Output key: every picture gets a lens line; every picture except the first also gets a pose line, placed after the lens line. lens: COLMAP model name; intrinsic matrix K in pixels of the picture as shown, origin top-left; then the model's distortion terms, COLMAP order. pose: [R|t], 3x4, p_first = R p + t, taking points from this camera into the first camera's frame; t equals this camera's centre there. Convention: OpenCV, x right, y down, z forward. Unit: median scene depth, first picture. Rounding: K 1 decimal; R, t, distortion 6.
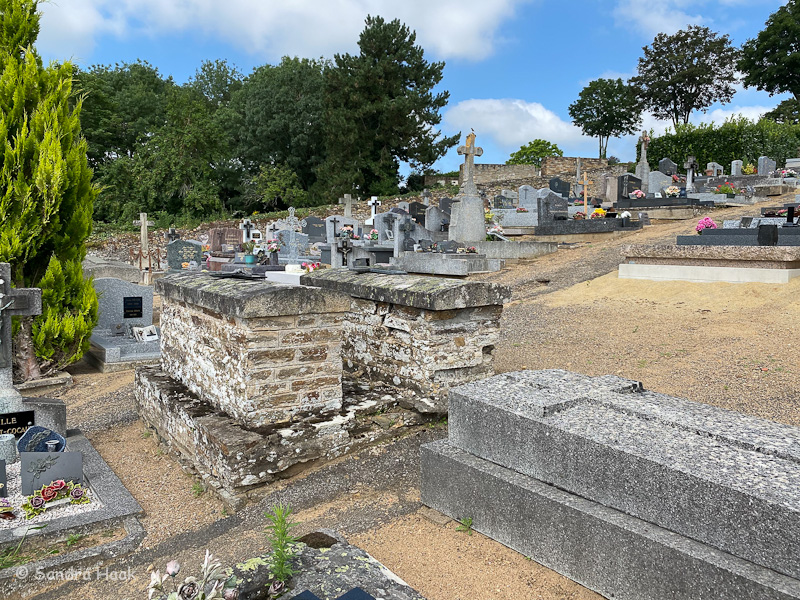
lens RADIAL K [[610.7, 0, 400.0], [0, 610.7, 300.0], [0, 0, 1]] dist [0.003342, -0.005644]
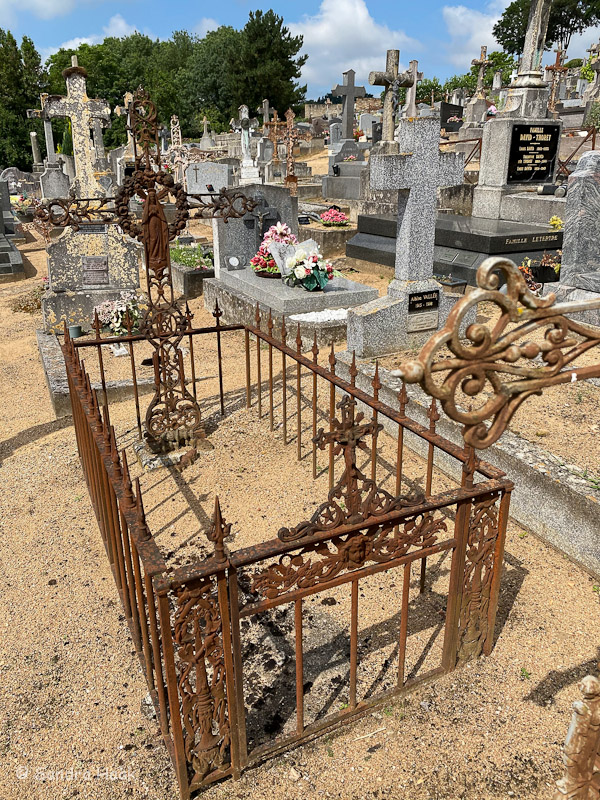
lens RADIAL K [[610.7, 0, 295.3], [0, 610.7, 396.6], [0, 0, 1]] dist [0.003342, -0.005644]
pose [[0.973886, 0.067333, -0.216825, 0.468966], [-0.005213, 0.961392, 0.275133, 0.085246], [0.226980, -0.266818, 0.936637, -0.777124]]
